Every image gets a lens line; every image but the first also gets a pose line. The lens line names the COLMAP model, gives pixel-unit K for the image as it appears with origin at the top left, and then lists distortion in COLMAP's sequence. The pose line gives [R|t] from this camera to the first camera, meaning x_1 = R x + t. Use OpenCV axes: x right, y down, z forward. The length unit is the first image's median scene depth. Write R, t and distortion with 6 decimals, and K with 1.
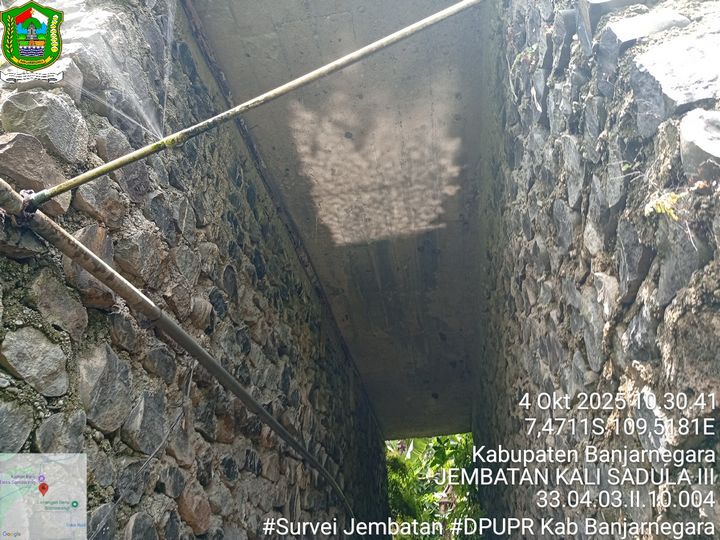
lens RADIAL K [[549.1, 0, 358.0], [0, 549.1, 269.7], [0, 0, 1]] dist [0.108636, -0.231615]
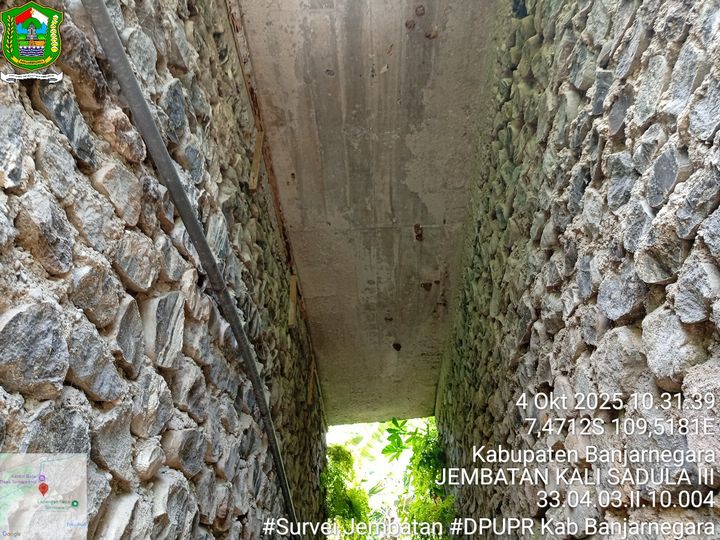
lens RADIAL K [[549.1, 0, 358.0], [0, 549.1, 269.7], [0, 0, 1]] dist [0.108636, -0.231615]
pose [[0.993607, 0.075375, 0.084044, 0.018566], [-0.066643, 0.992522, -0.102265, 0.415882], [-0.091124, 0.096011, 0.991200, 0.438814]]
